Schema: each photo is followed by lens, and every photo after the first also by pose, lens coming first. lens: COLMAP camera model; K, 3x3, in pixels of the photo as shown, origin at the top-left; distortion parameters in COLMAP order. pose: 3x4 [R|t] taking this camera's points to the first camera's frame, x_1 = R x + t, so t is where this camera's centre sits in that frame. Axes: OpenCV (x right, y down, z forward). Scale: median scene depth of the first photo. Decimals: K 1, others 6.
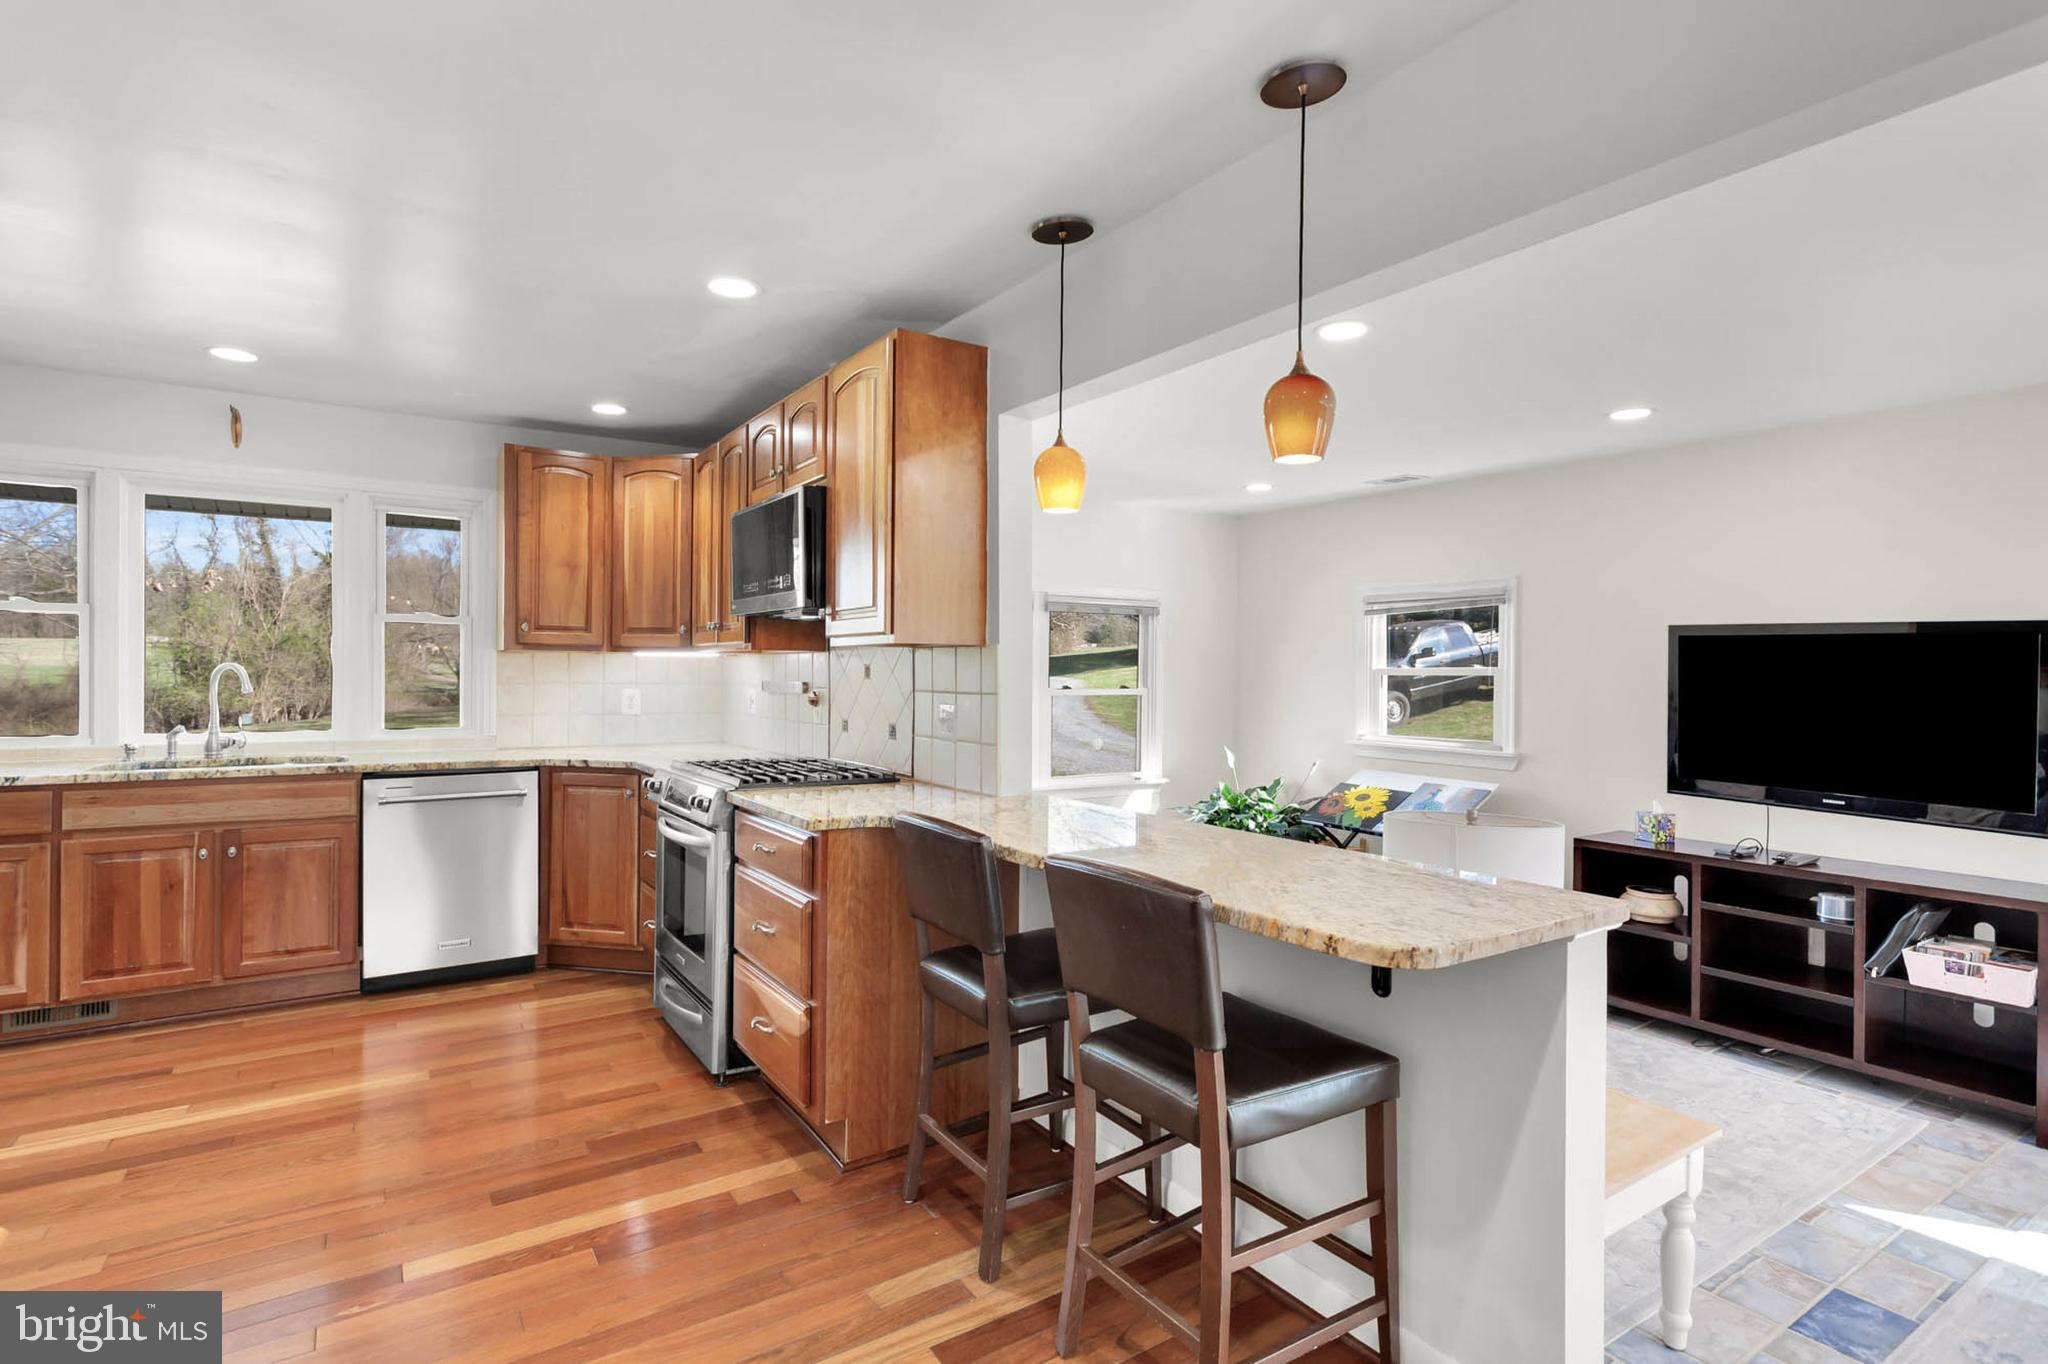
lens RADIAL K [[965.4, 0, 1032.5], [0, 965.4, 672.8], [0, 0, 1]] dist [0.003804, 0.000650]
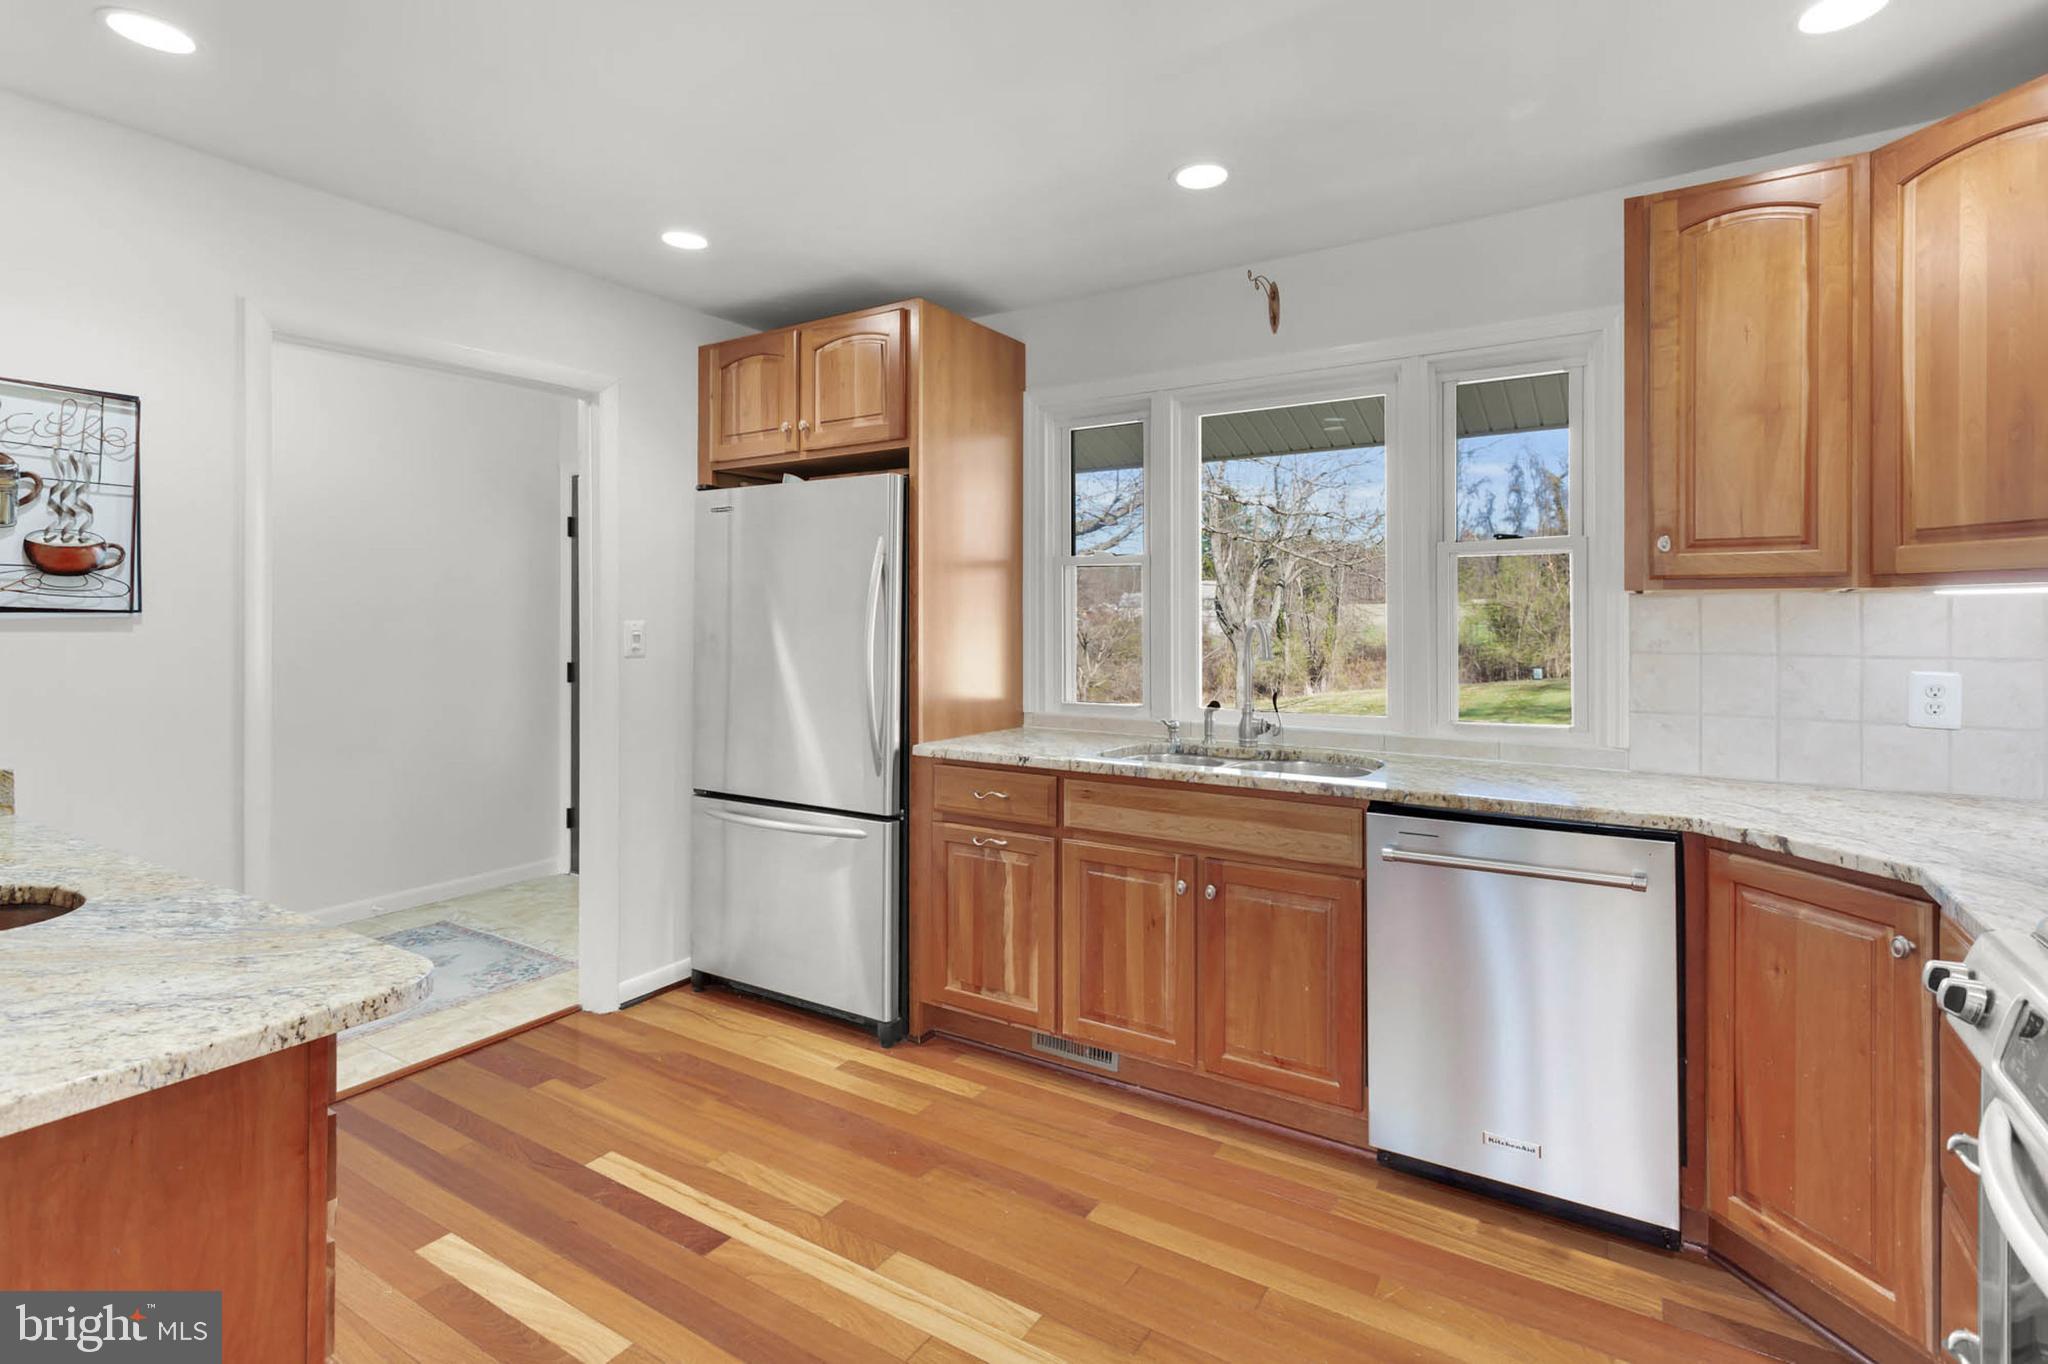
lens RADIAL K [[1021.2, 0, 1018.1], [0, 1021.2, 623.7], [0, 0, 1]] dist [0.003912, 0.000777]
pose [[0.406789, -0.009125, -0.913477, -0.199306], [0.001633, 0.999956, -0.009261, -0.001160], [0.913521, 0.002276, 0.406786, 0.544534]]
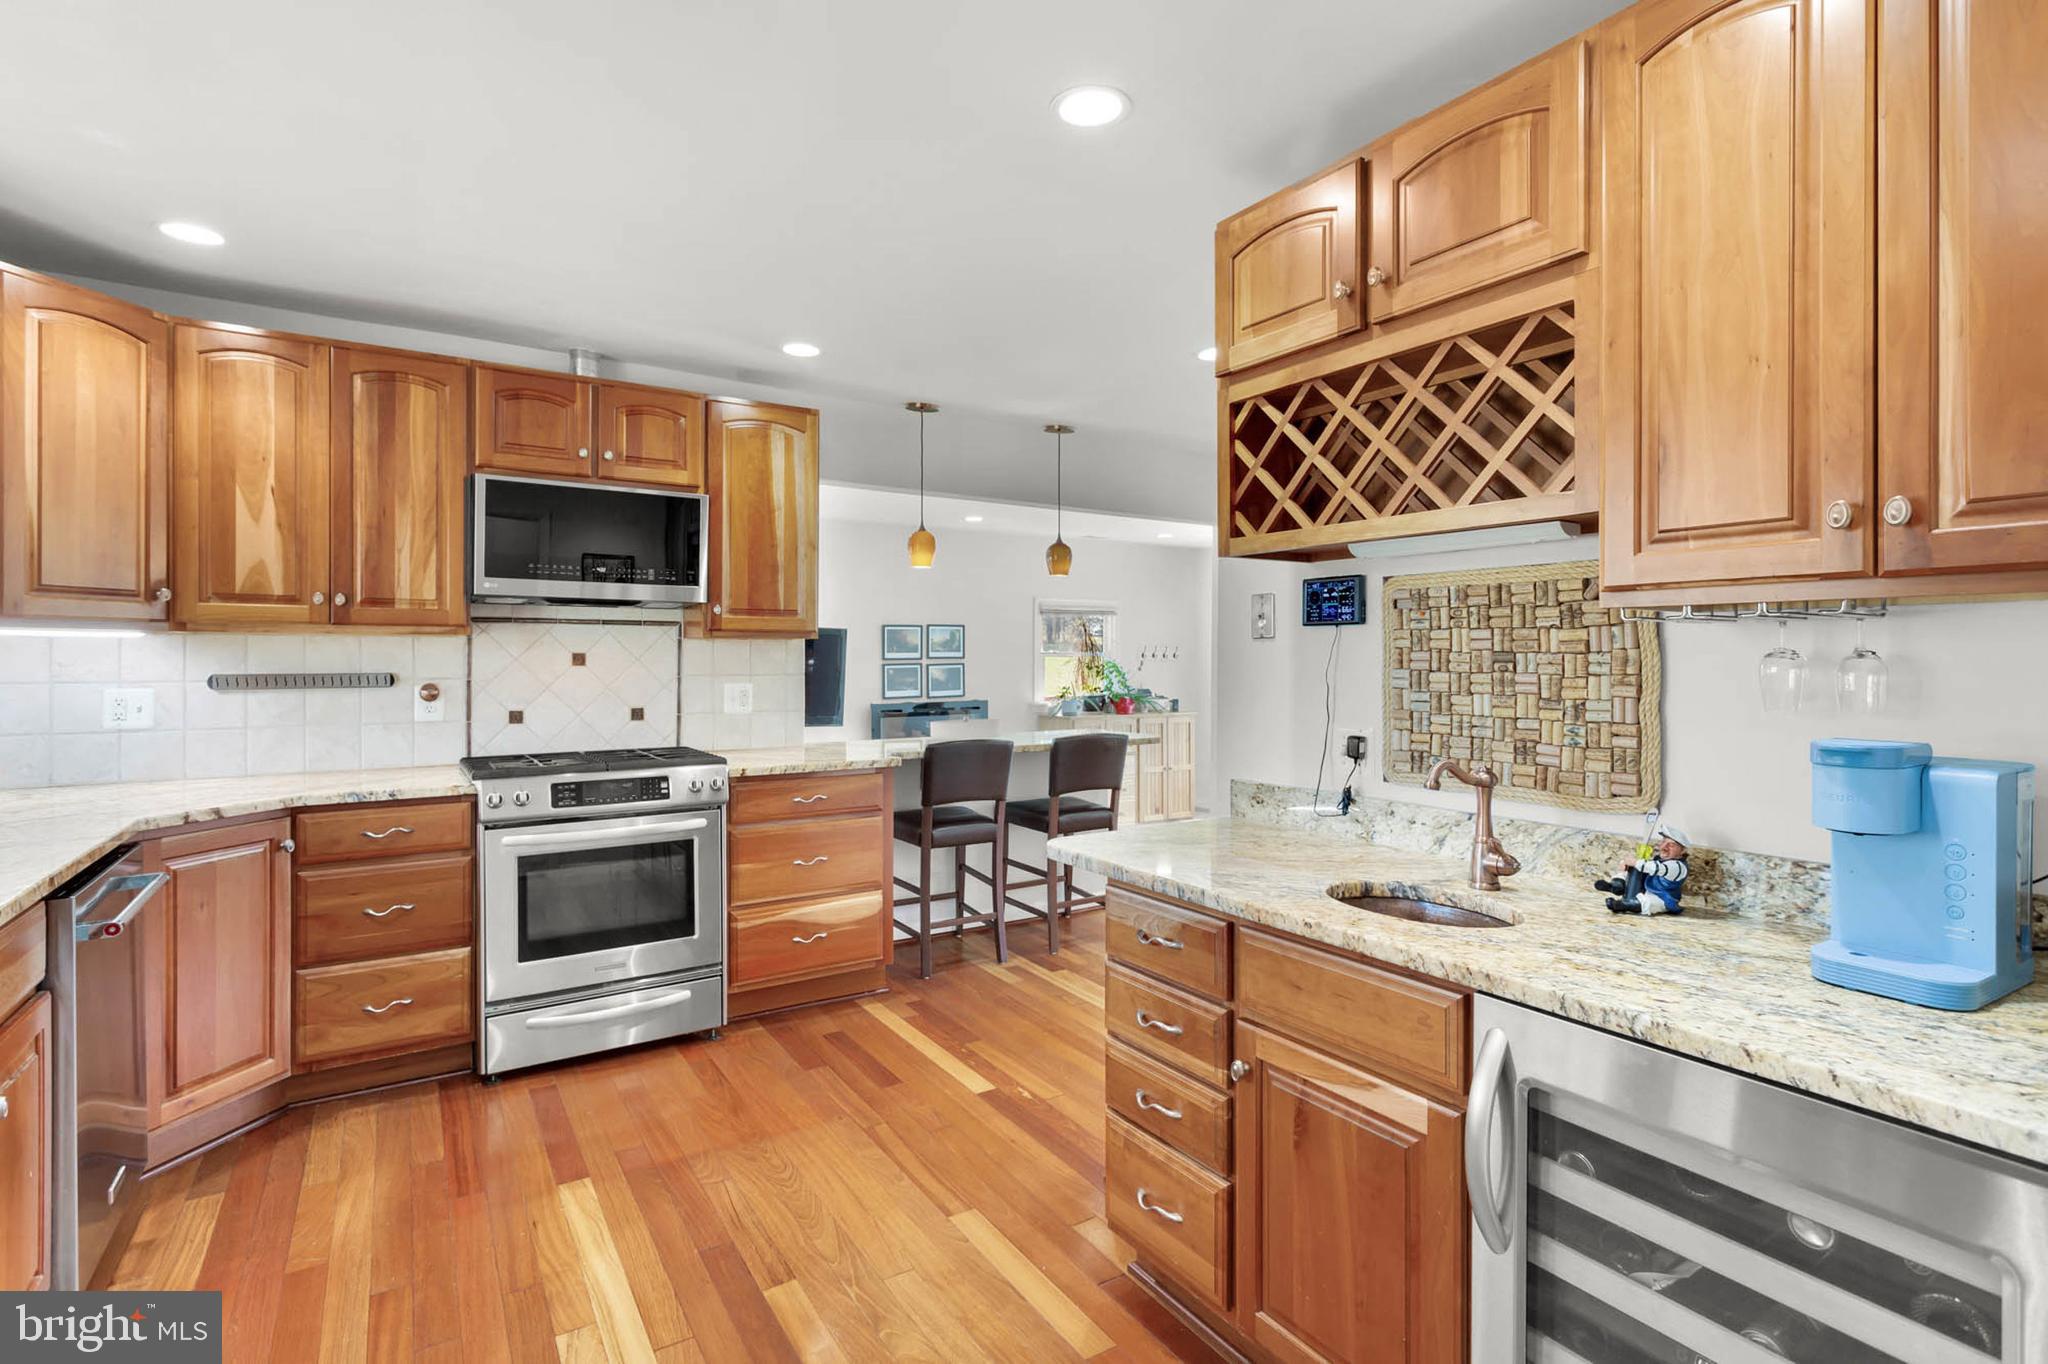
lens RADIAL K [[1021.2, 0, 1018.1], [0, 1021.2, 623.7], [0, 0, 1]] dist [0.003912, 0.000777]
pose [[0.015835, 0.023329, 0.999602, -1.205696], [-0.003322, 0.999723, -0.023279, -0.014294], [-0.999869, -0.002953, 0.015908, 0.519021]]
